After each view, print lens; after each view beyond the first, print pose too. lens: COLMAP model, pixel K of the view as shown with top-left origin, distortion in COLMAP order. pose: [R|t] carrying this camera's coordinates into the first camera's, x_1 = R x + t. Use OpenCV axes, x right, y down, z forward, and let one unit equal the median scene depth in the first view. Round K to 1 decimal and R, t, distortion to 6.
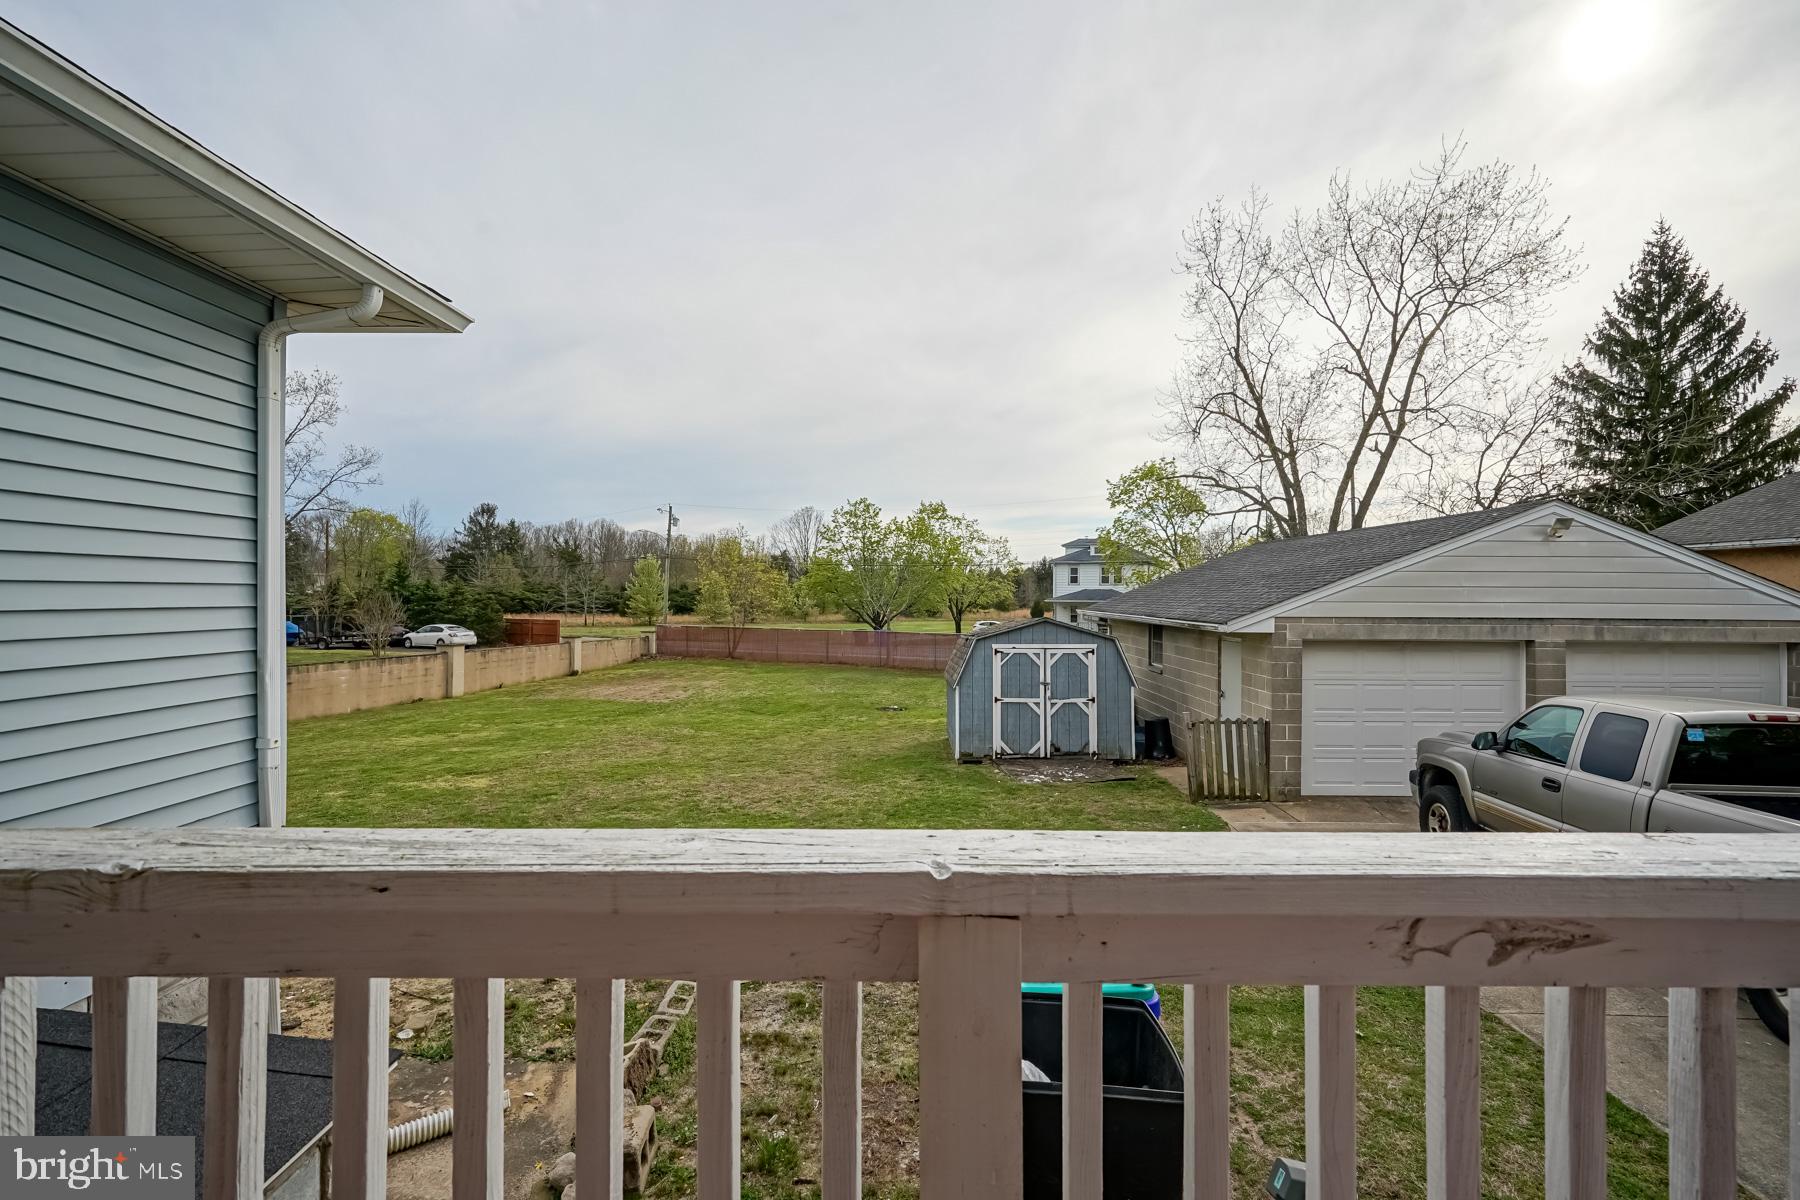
lens RADIAL K [[824.2, 0, 900.0], [0, 824.2, 600.0], [0, 0, 1]] dist [-0.001586, 0.000115]
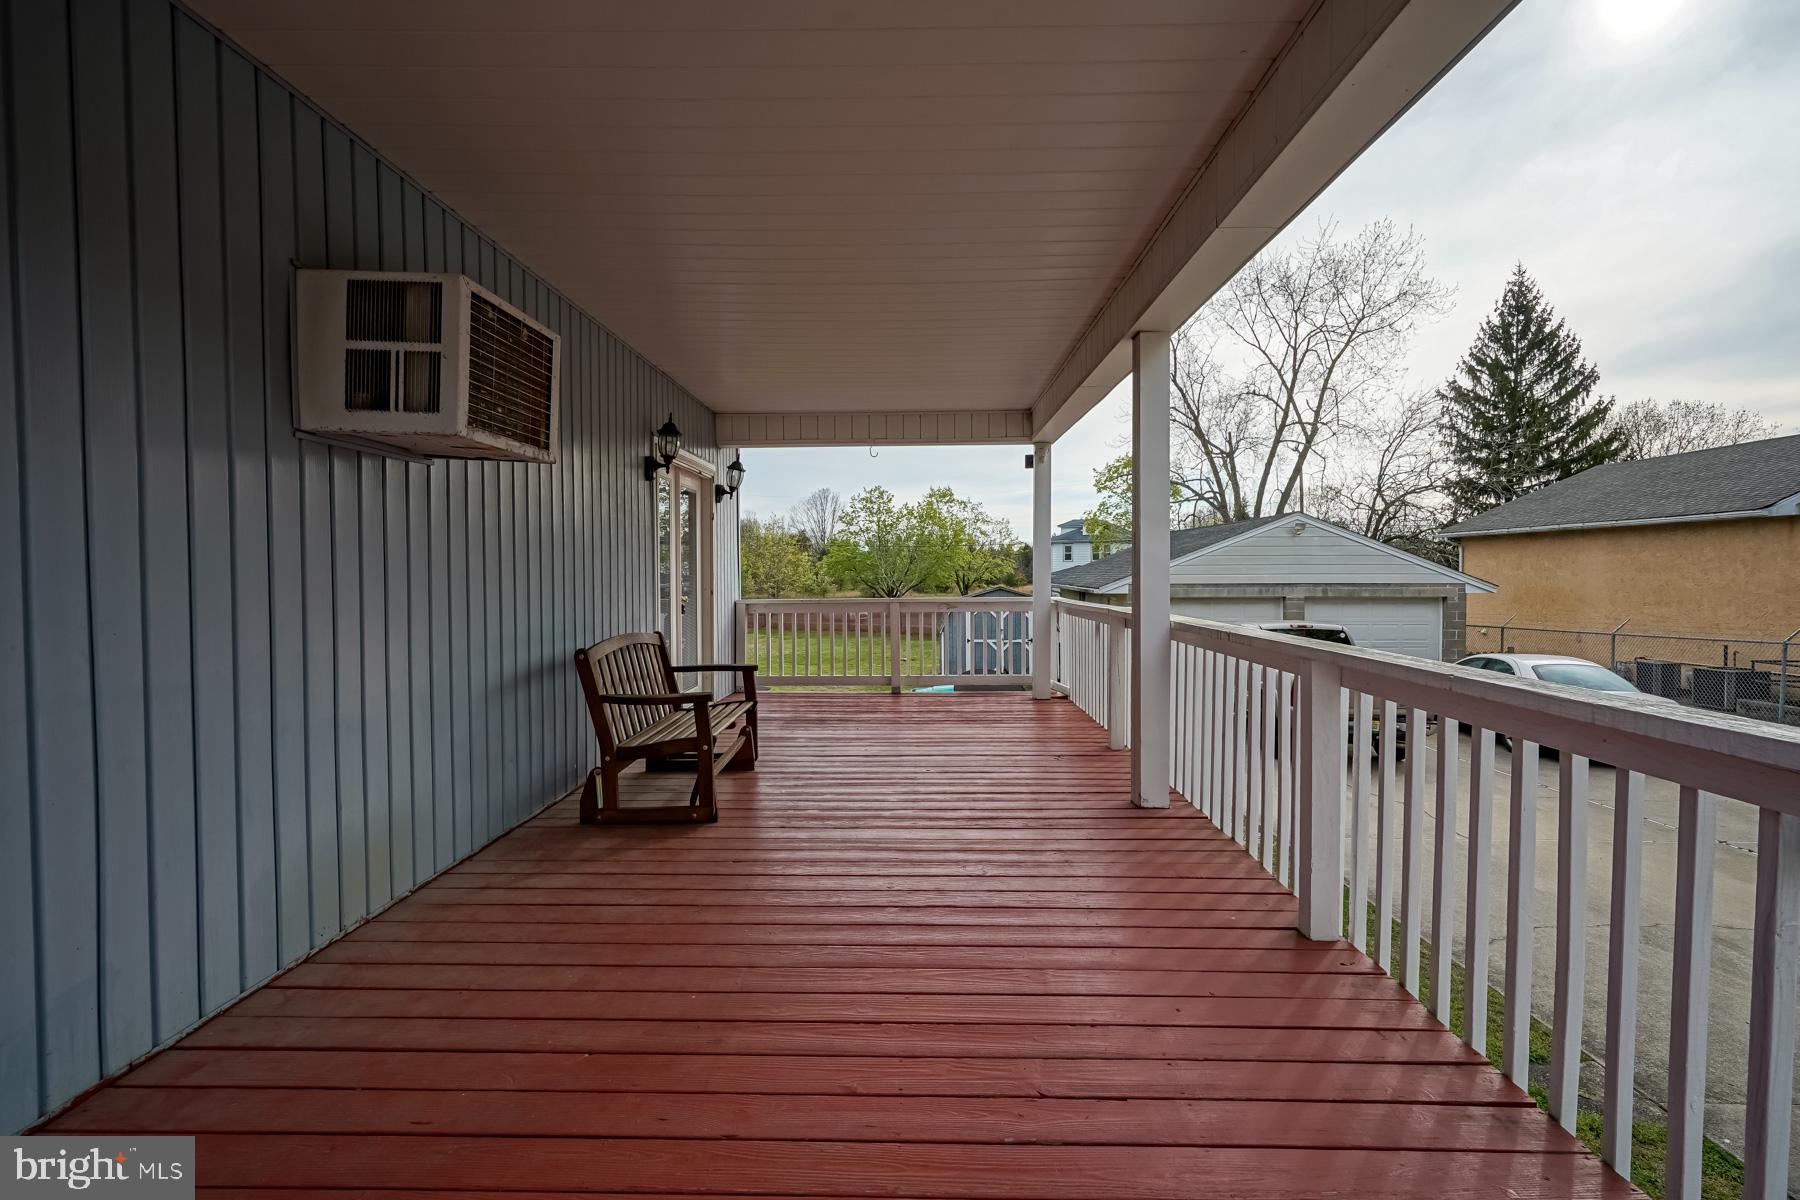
lens RADIAL K [[824.2, 0, 900.0], [0, 824.2, 600.0], [0, 0, 1]] dist [-0.001586, 0.000115]
pose [[0.999801, -0.008829, -0.017886, 0.005508], [0.009327, 0.999566, 0.027942, 0.000475], [0.017631, -0.028103, 0.999450, -0.159679]]
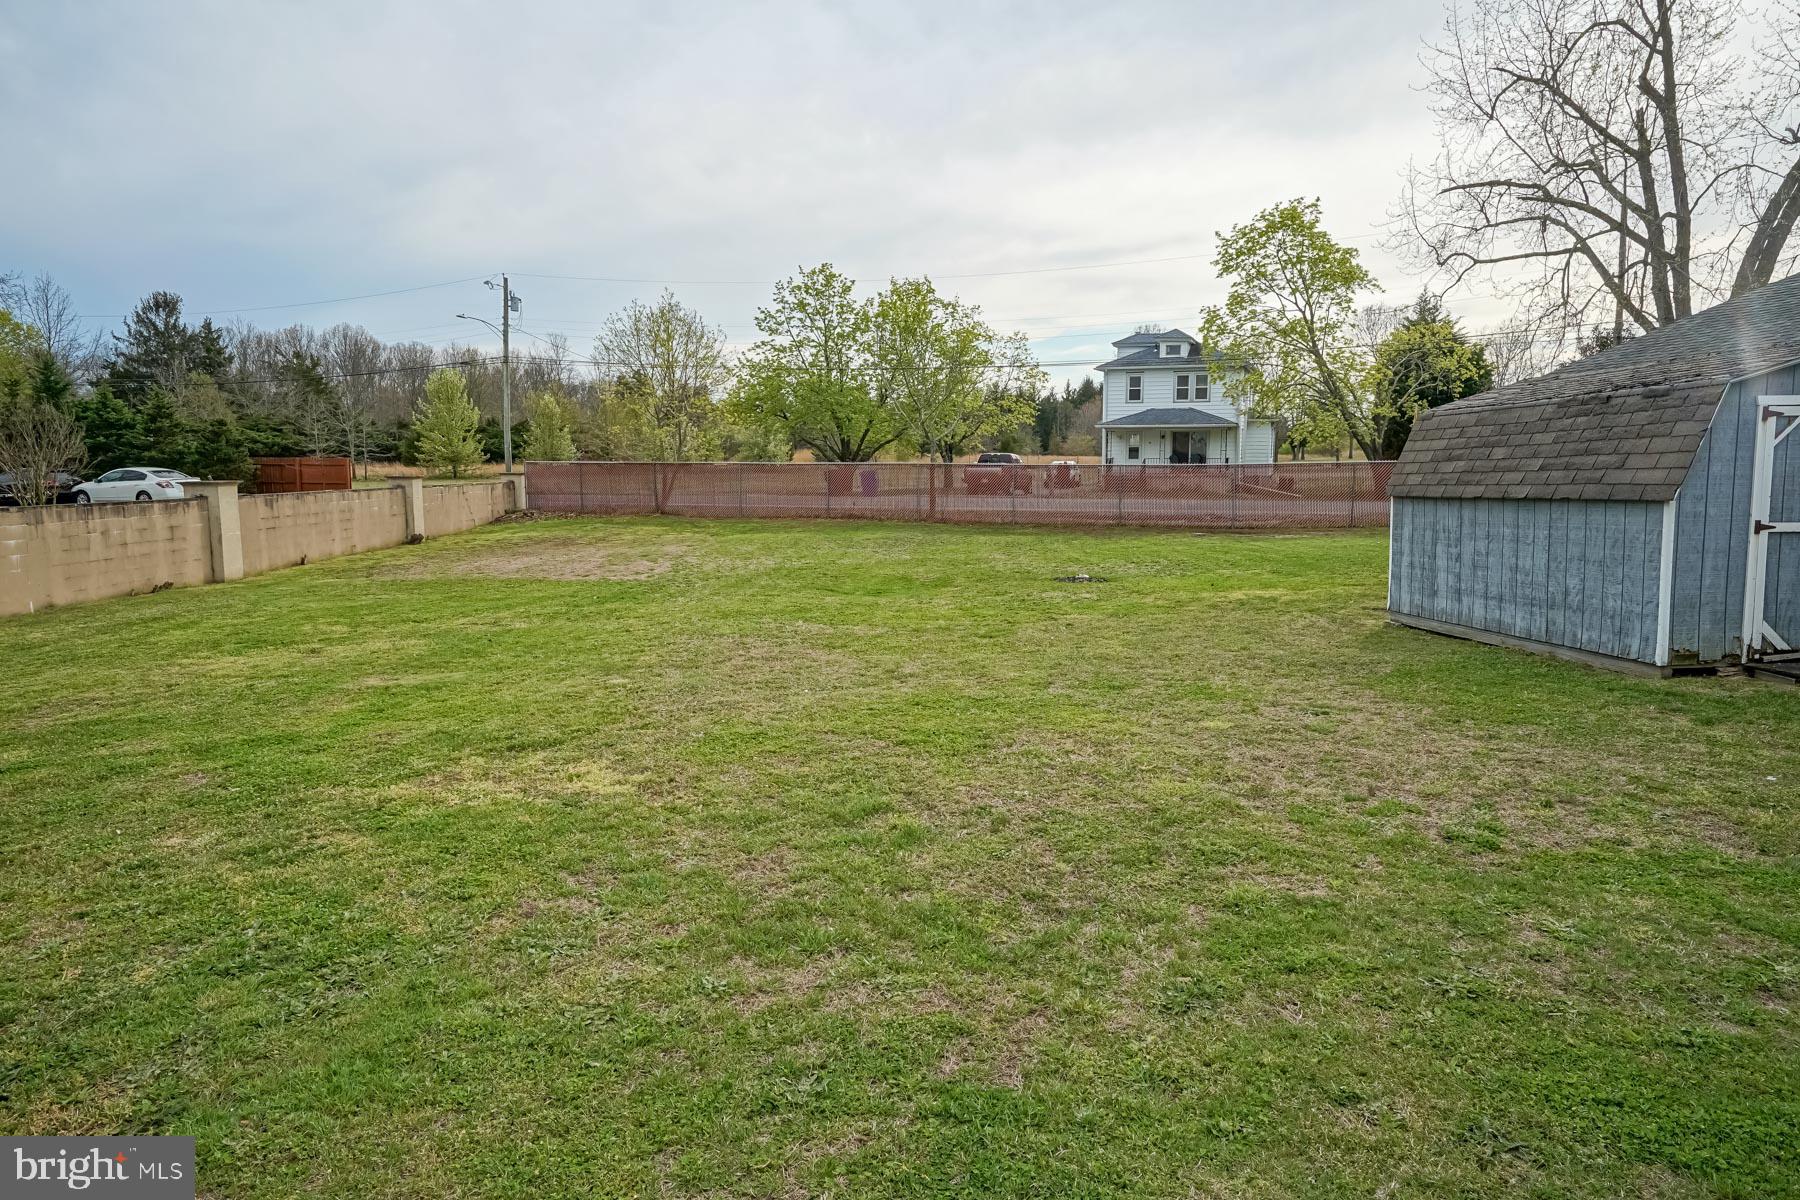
lens RADIAL K [[1119.8, 0, 900.0], [0, 1119.8, 600.0], [0, 0, 1]] dist [0.005072, 0.002295]
pose [[0.993230, -0.025779, 0.113266, -0.118117], [0.010434, 0.990922, 0.134034, 0.022997], [-0.115693, -0.131945, 0.984482, 0.143322]]
